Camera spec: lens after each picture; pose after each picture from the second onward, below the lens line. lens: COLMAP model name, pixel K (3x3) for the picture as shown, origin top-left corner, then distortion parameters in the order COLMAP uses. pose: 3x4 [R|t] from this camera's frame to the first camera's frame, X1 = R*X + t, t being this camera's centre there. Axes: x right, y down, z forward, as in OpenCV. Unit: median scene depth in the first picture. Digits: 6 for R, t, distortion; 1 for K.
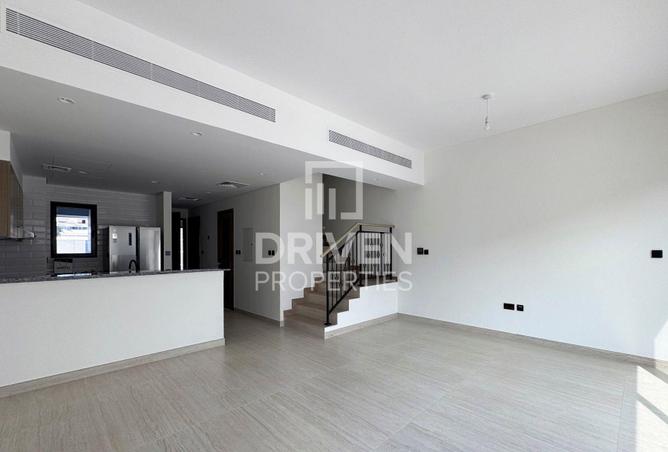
lens RADIAL K [[299.7, 0, 334.2], [0, 299.7, 249.2], [0, 0, 1]] dist [0.001600, 0.000089]
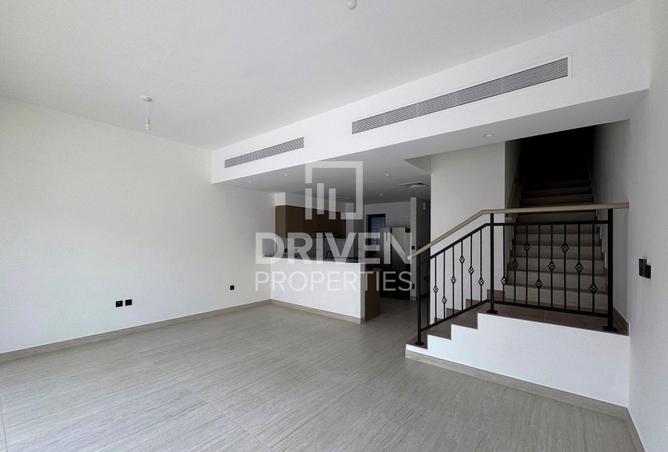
lens RADIAL K [[281.1, 0, 336.6], [0, 281.1, 238.4], [0, 0, 1]] dist [-0.000036, -0.000004]
pose [[0.137898, -0.012145, -0.990372, 0.880814], [-0.028075, 0.999475, -0.016165, -0.012518], [0.990048, 0.030033, 0.137485, 0.861021]]
